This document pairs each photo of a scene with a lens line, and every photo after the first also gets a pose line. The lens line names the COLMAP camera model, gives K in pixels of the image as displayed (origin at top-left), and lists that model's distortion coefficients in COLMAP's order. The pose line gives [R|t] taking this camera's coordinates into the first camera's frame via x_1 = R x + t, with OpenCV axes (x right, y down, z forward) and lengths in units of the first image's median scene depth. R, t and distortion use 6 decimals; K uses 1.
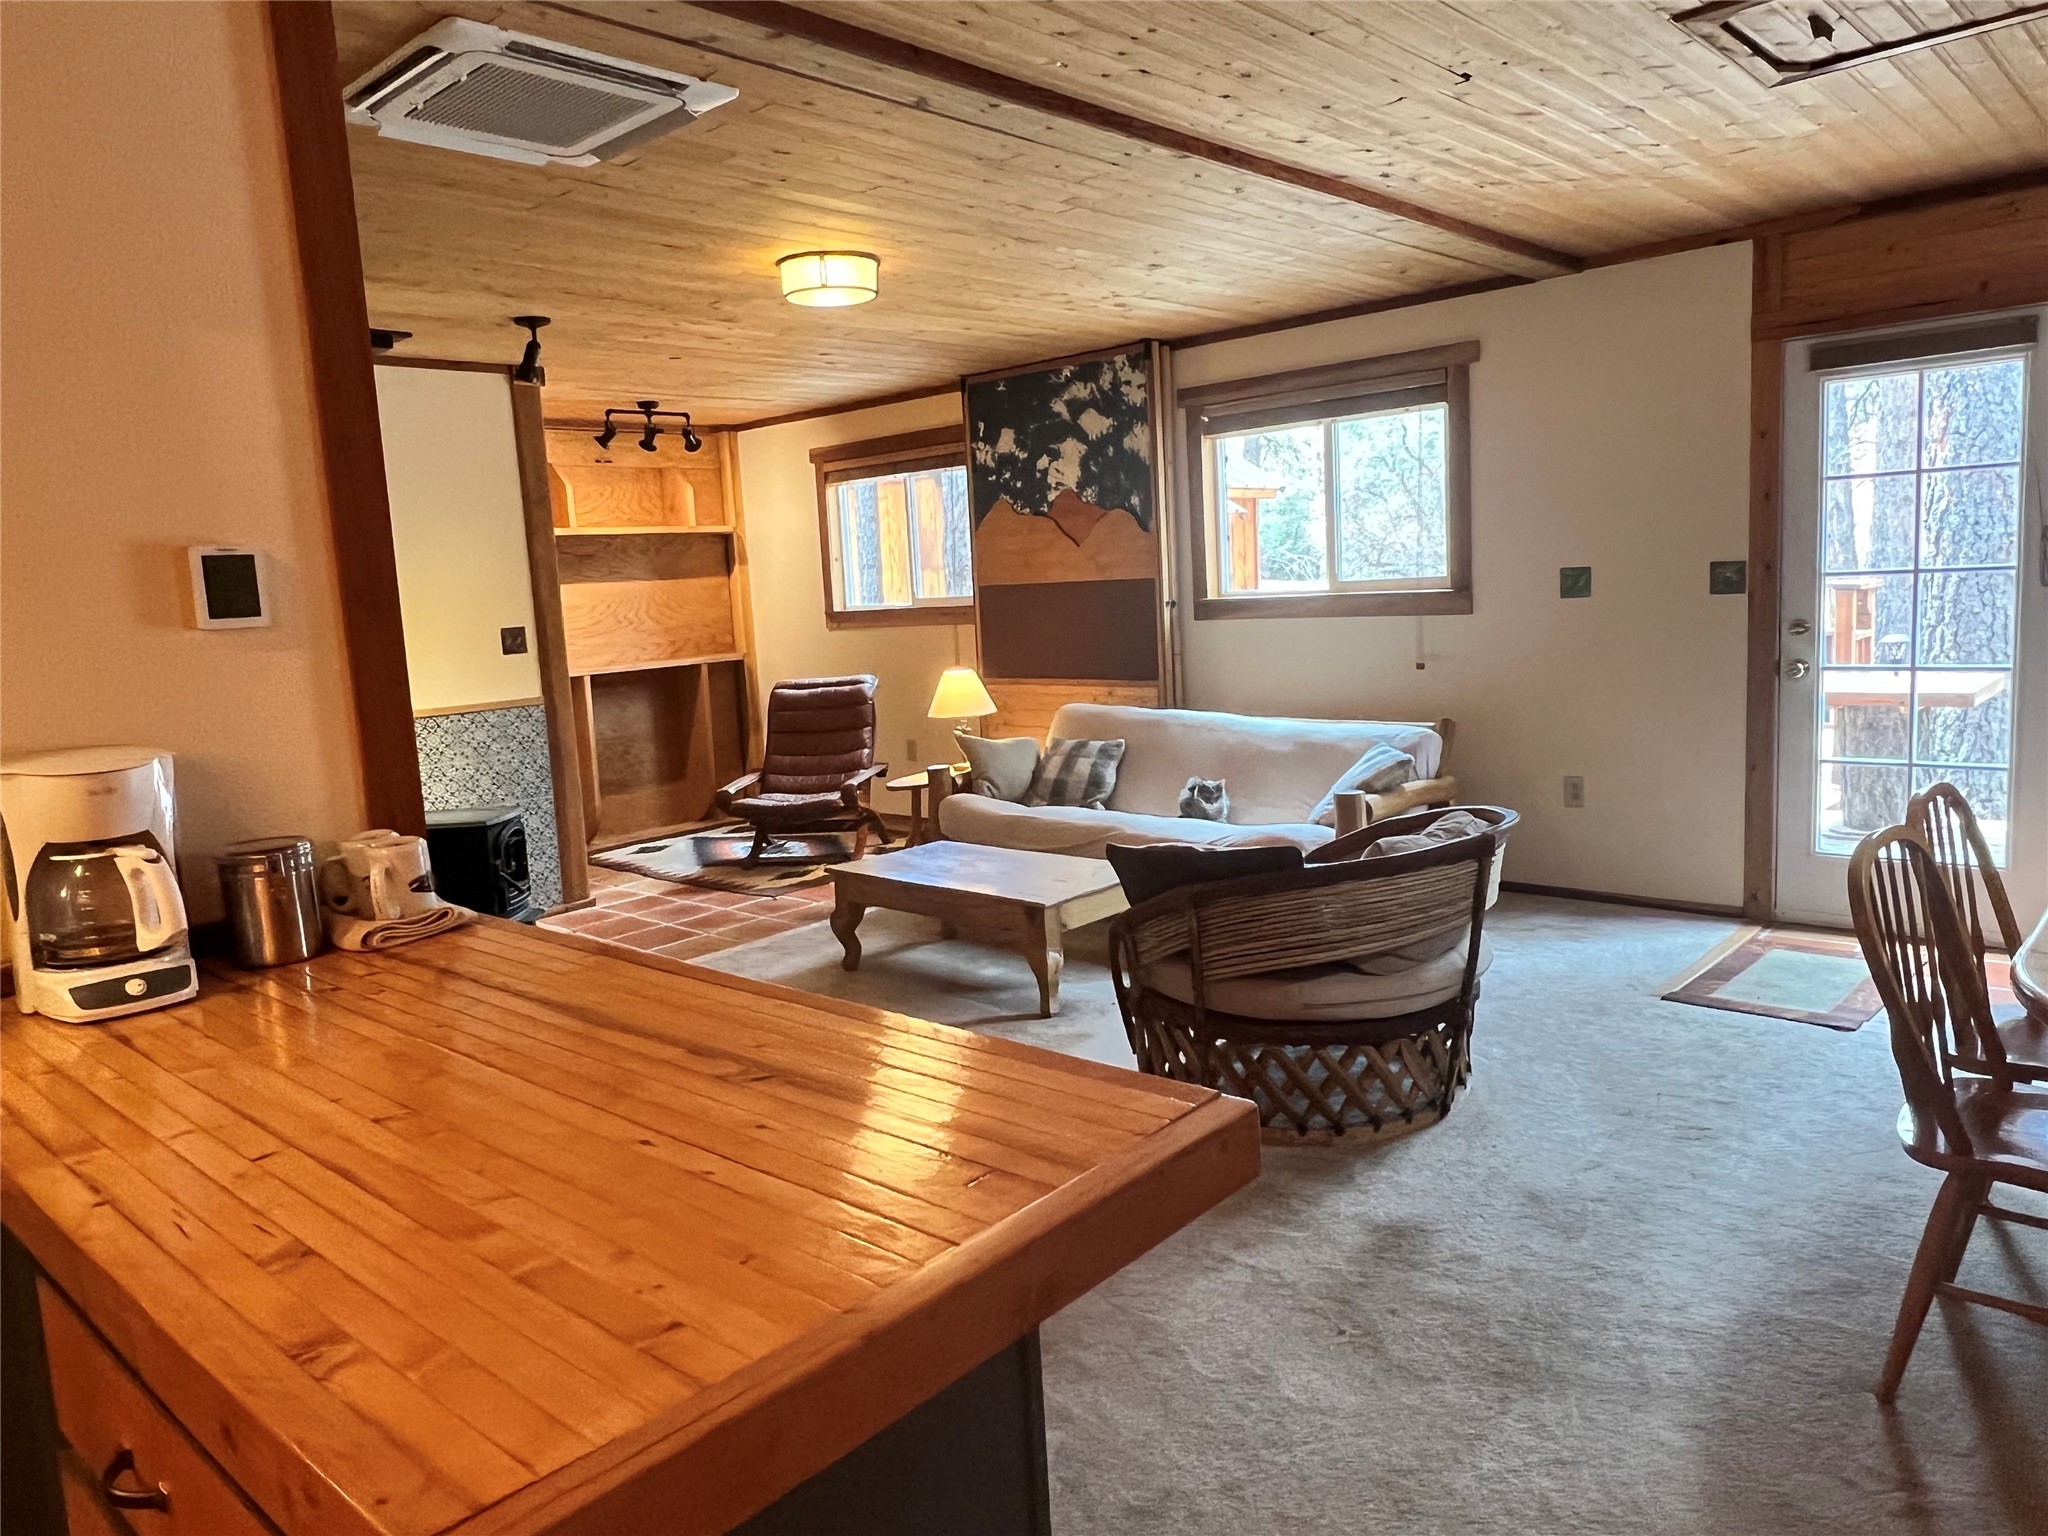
lens RADIAL K [[1385.5, 0, 1014.2], [0, 1385.5, 757.0], [0, 0, 1]] dist [-0.004060, -0.002661]
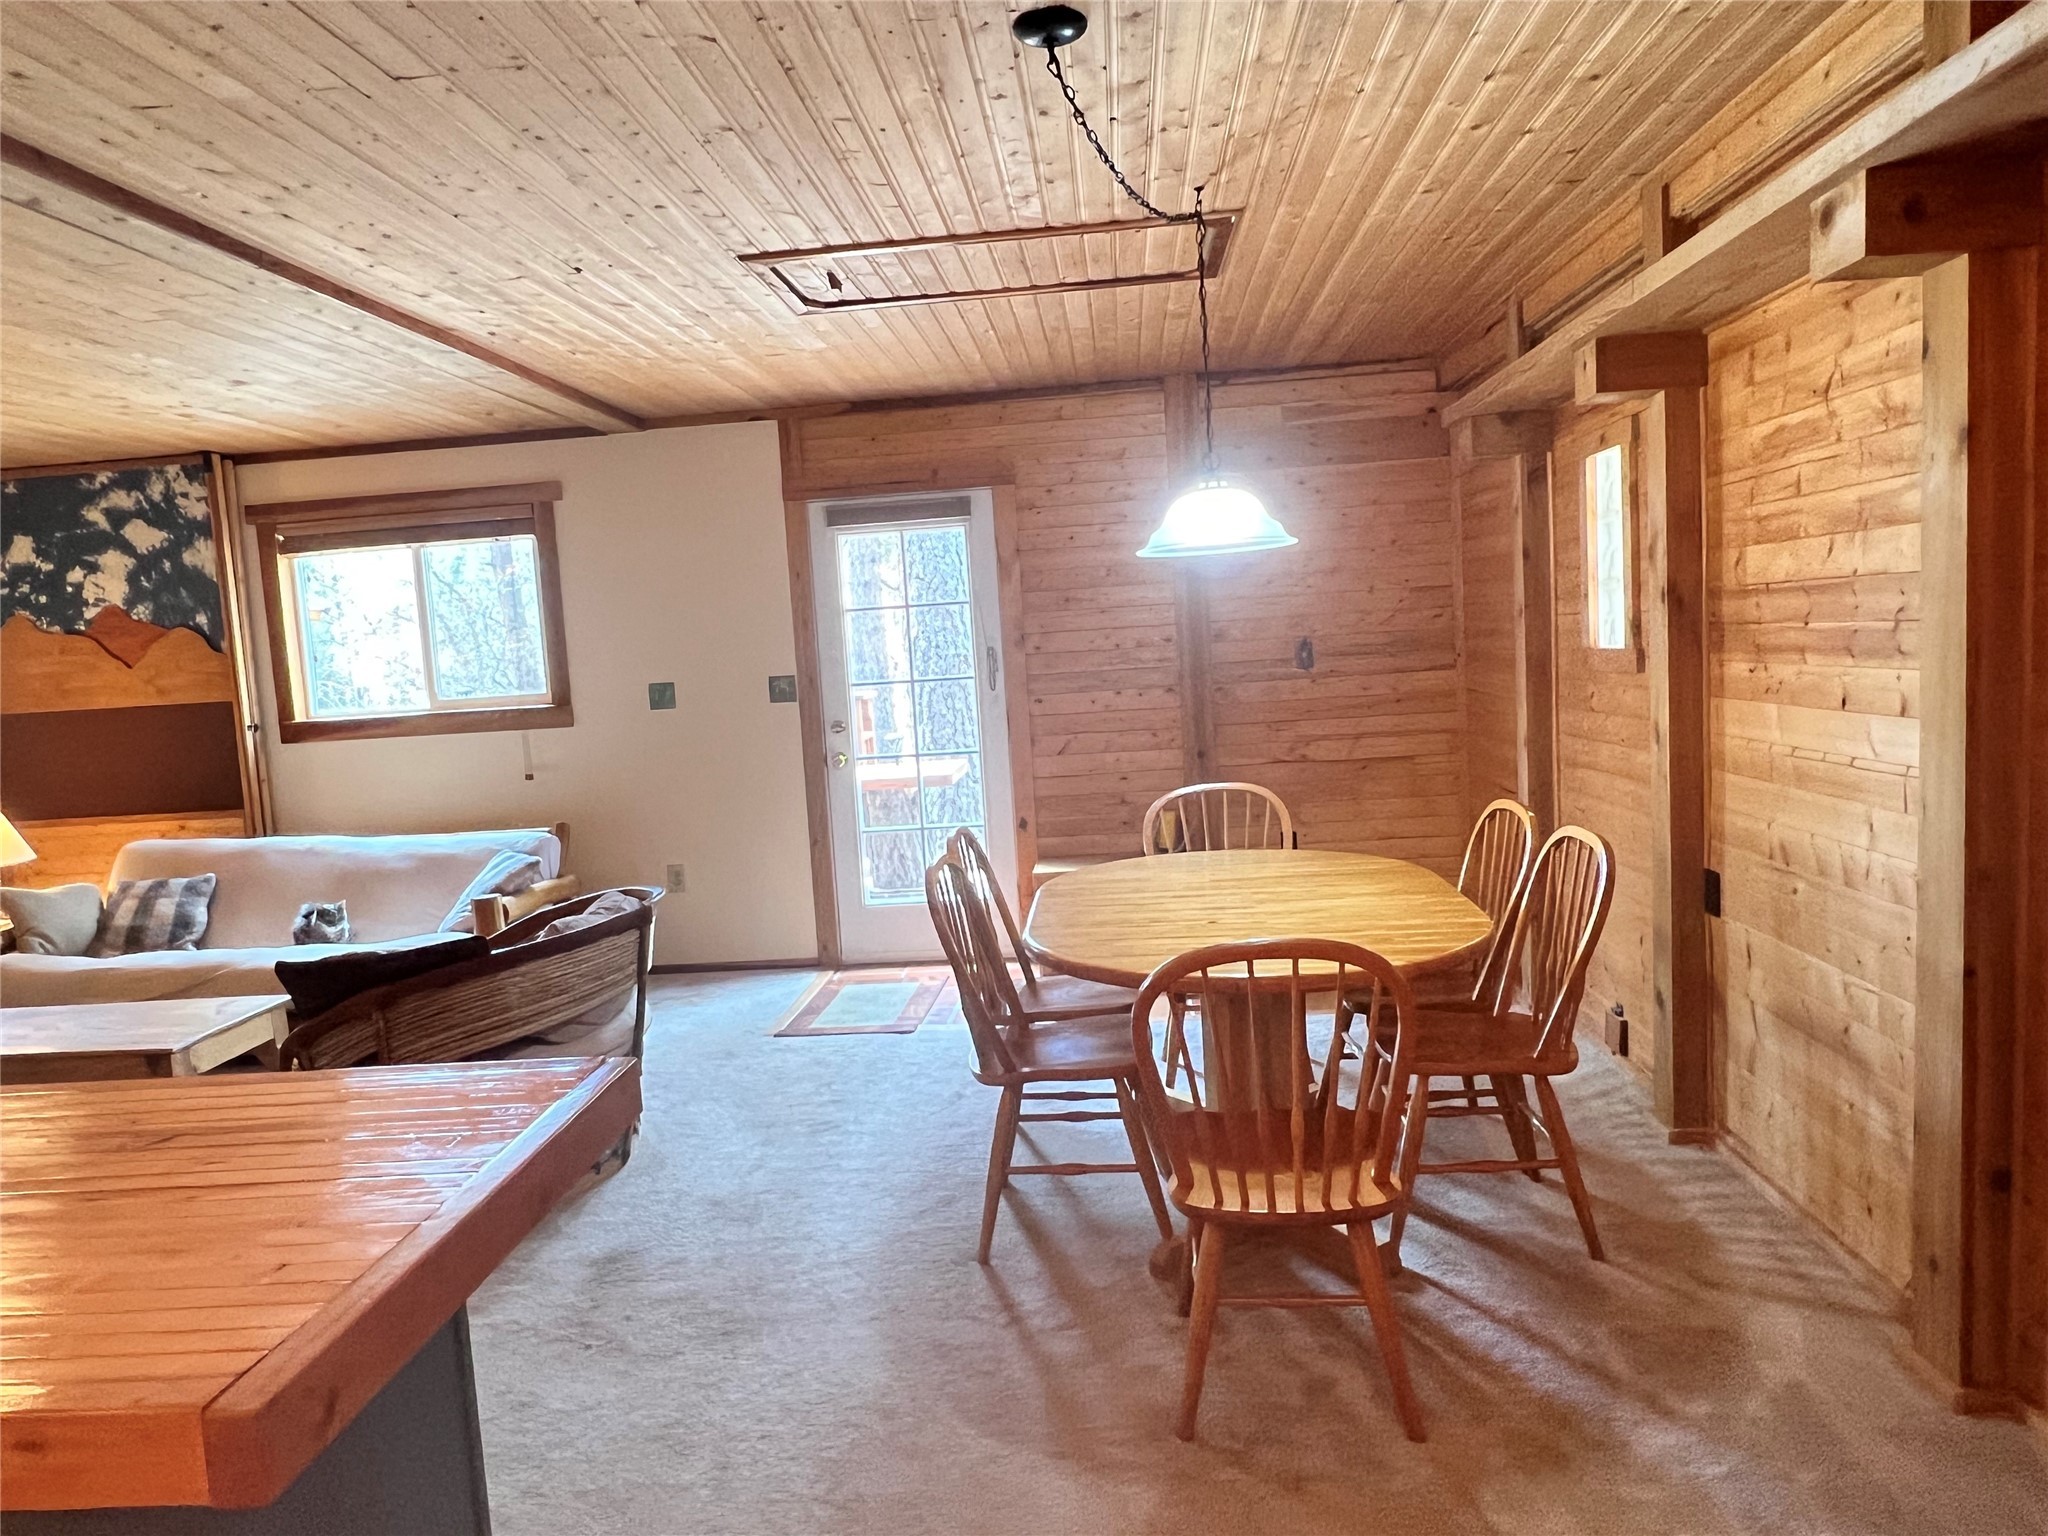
lens RADIAL K [[1385.5, 0, 1026.1], [0, 1385.5, 780.2], [0, 0, 1]] dist [-0.004060, -0.002661]
pose [[0.775342, -0.056177, 0.629038, -0.124970], [0.102005, 0.994097, -0.036951, 0.023969], [-0.623249, 0.092815, 0.776496, -0.105756]]
